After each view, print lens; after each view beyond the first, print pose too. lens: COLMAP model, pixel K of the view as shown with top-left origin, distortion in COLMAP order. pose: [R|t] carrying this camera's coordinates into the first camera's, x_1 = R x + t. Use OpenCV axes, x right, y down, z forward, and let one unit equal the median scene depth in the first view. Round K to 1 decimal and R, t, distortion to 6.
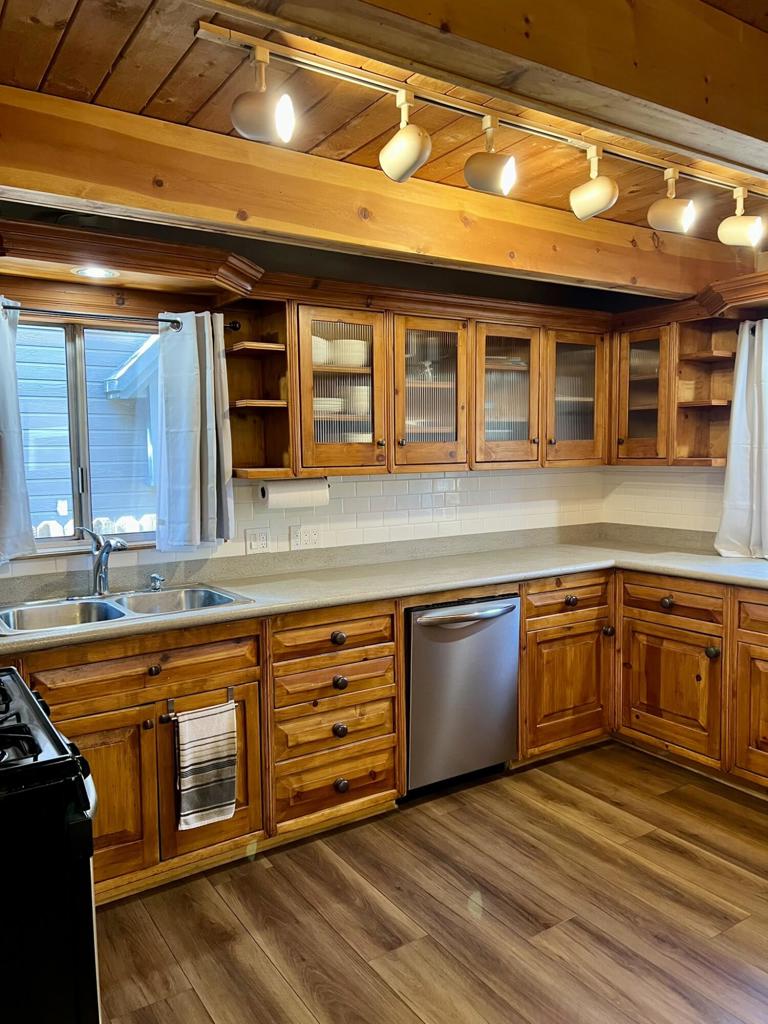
lens RADIAL K [[768.0, 0, 390.0], [0, 768.0, 514.4], [0, 0, 1]] dist [0.094797, -0.128767]
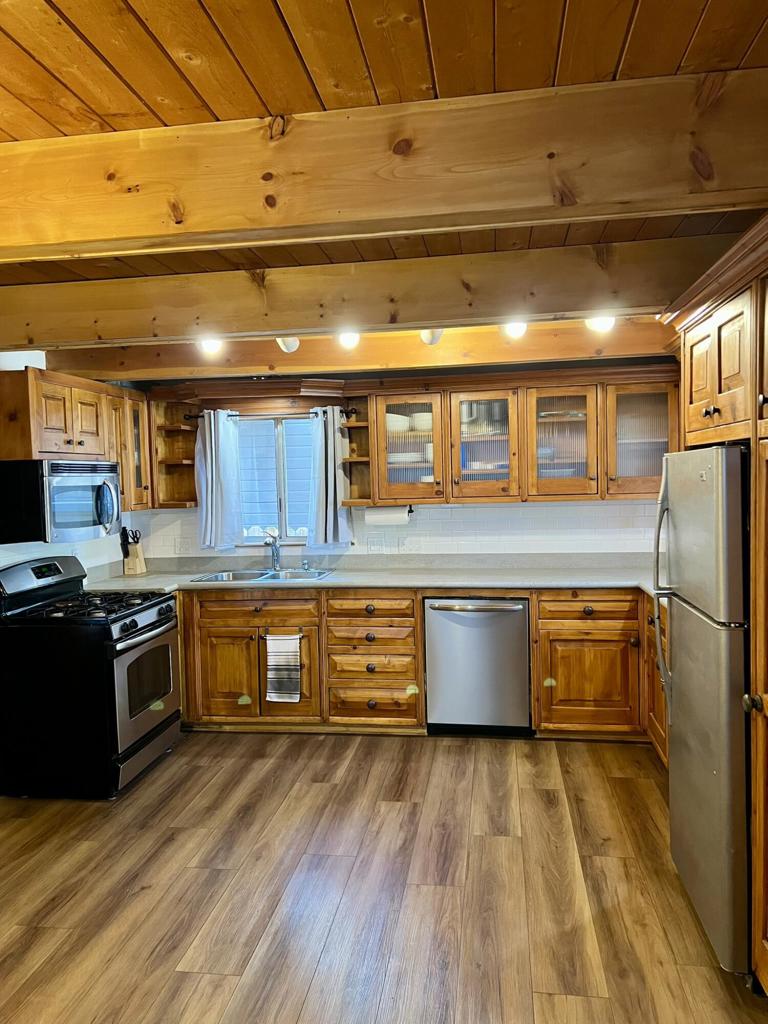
lens RADIAL K [[769.2, 0, 384.0], [0, 769.2, 512.0], [0, 0, 1]] dist [0.105882, -0.157546]
pose [[0.745452, 0.026826, -0.666019, 0.898186], [-0.040619, 0.999161, -0.005219, -0.026714], [0.665320, 0.030944, 0.745916, -0.141829]]
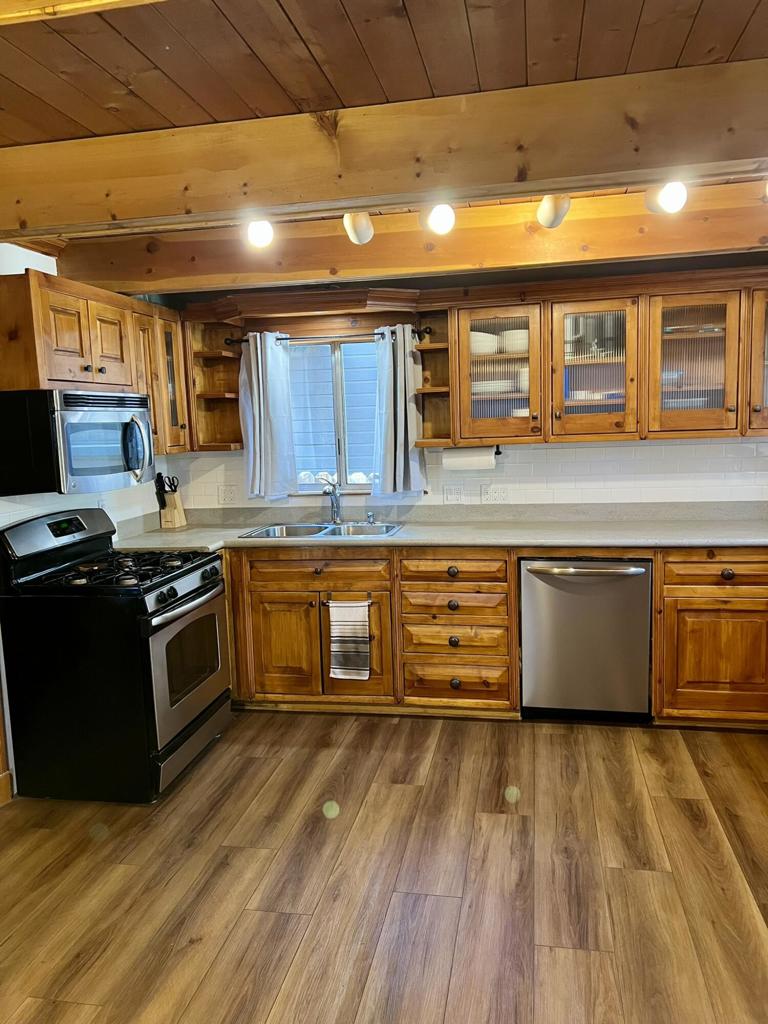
lens RADIAL K [[768.0, 0, 390.0], [0, 768.0, 514.4], [0, 0, 1]] dist [0.094797, -0.128767]
pose [[0.718397, 0.076287, -0.691437, 0.674565], [-0.034786, 0.996665, 0.073821, -0.024474], [0.694763, -0.028980, 0.718655, -0.002741]]
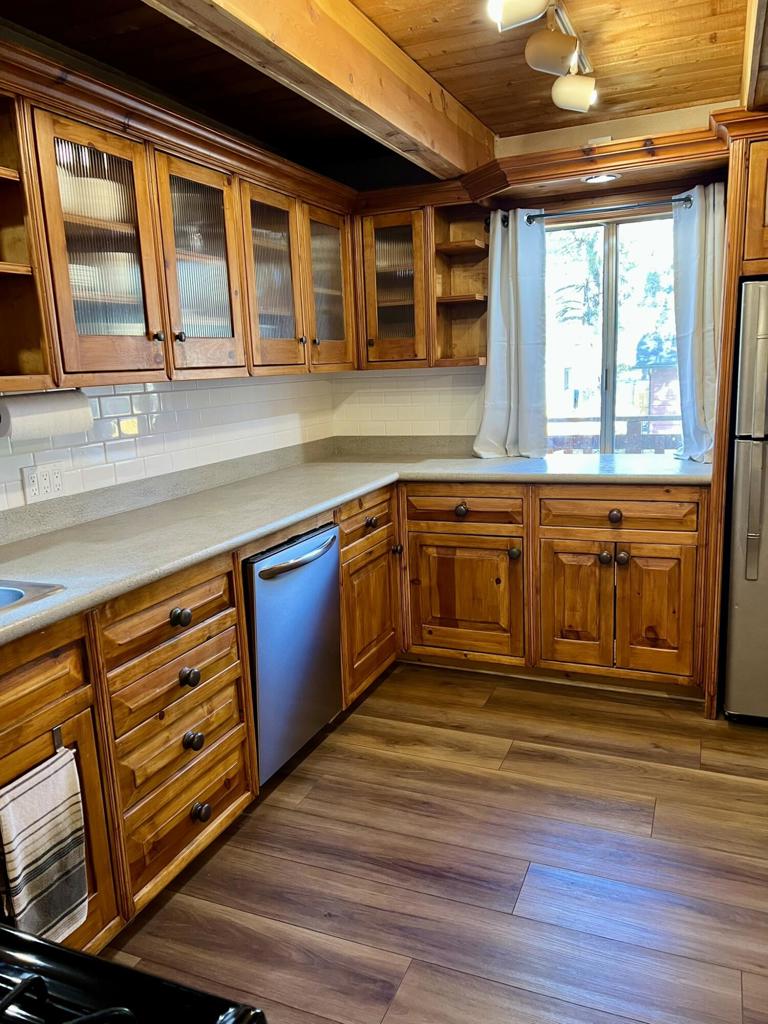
lens RADIAL K [[768.0, 0, 390.0], [0, 768.0, 514.4], [0, 0, 1]] dist [0.094797, -0.128767]
pose [[0.829902, -0.129132, 0.542760, -0.252242], [0.075668, 0.989908, 0.119817, -0.001507], [-0.552755, -0.058367, 0.831298, 0.284455]]
